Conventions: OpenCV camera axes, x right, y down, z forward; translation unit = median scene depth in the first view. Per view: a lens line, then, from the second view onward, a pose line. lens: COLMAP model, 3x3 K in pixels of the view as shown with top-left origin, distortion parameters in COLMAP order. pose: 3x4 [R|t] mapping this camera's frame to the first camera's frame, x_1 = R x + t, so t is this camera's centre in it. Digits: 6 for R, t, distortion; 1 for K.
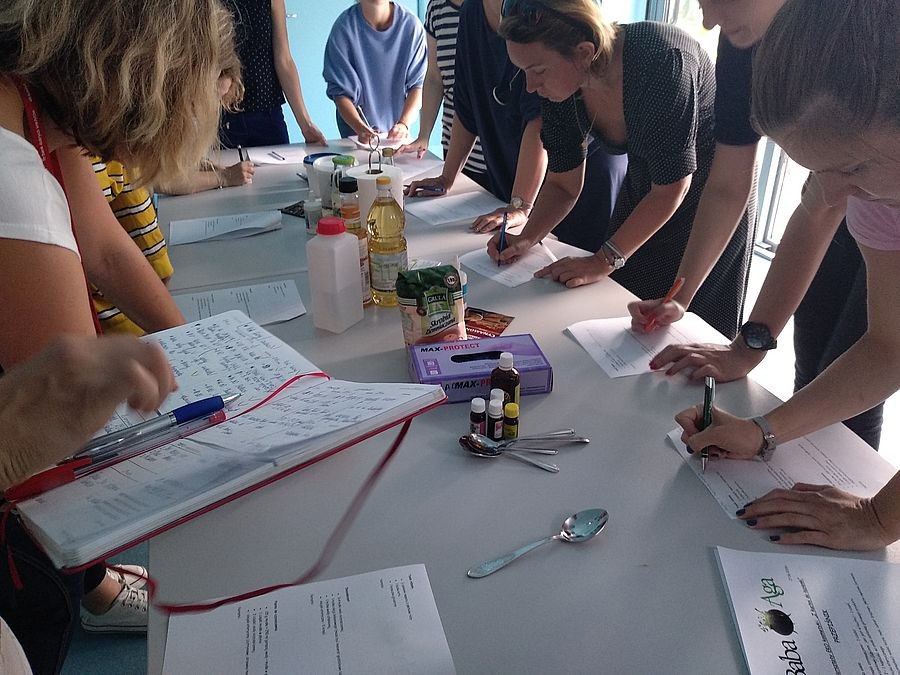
lens RADIAL K [[713.6, 0, 450.0], [0, 713.6, 337.5], [0, 0, 1]] dist [0.077055, -0.152883]
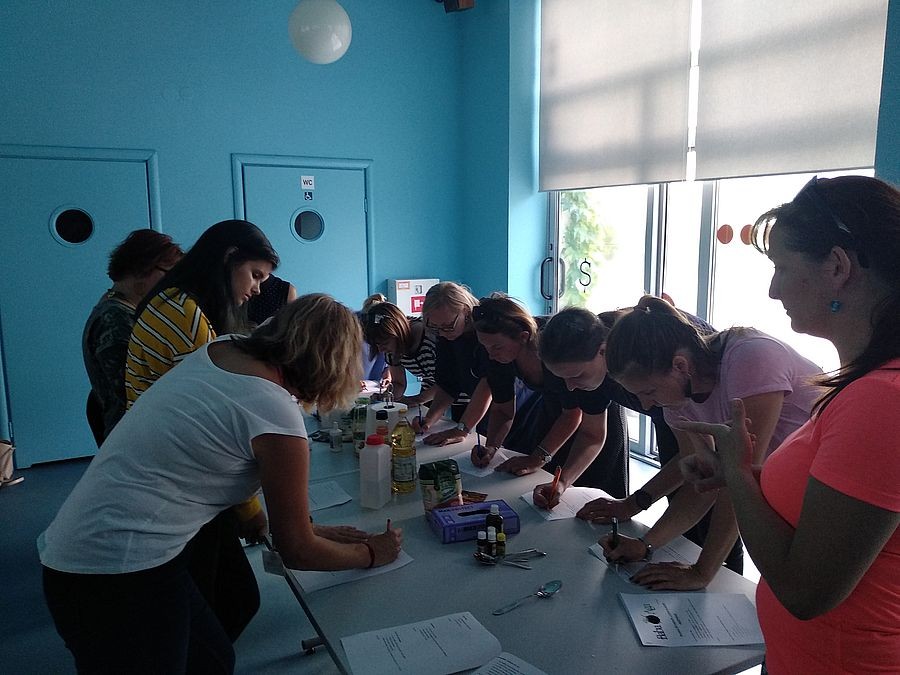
lens RADIAL K [[713.6, 0, 450.0], [0, 713.6, 337.5], [0, 0, 1]] dist [0.077055, -0.152883]
pose [[0.992103, -0.024009, 0.123104, -0.205745], [0.061930, 0.947287, -0.314345, 0.156918], [-0.109068, 0.319486, 0.941293, -0.672427]]
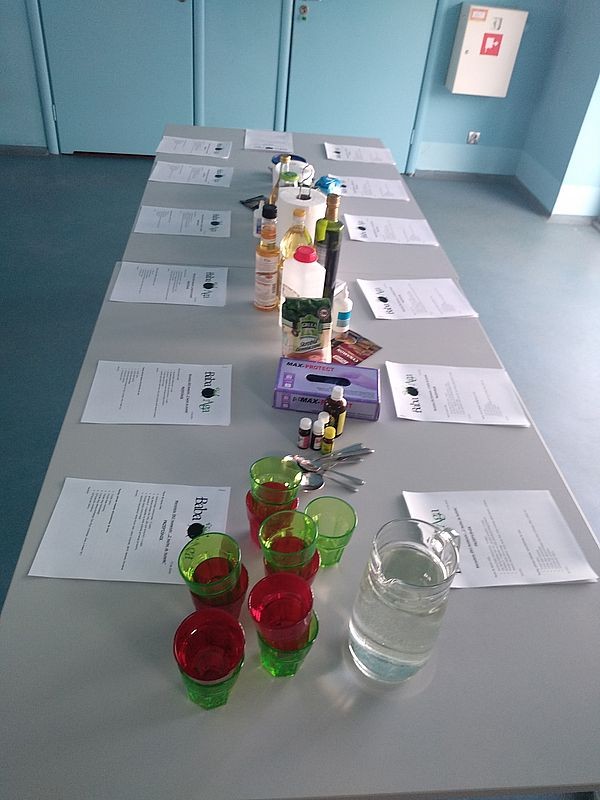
lens RADIAL K [[628.9, 0, 300.0], [0, 628.9, 400.0], [0, 0, 1]] dist [0.083838, -0.141386]
pose [[0.957010, 0.241512, -0.160636, 0.174259], [-0.210304, 0.959162, 0.189155, -0.134431], [0.199760, -0.147241, 0.968719, -0.084543]]
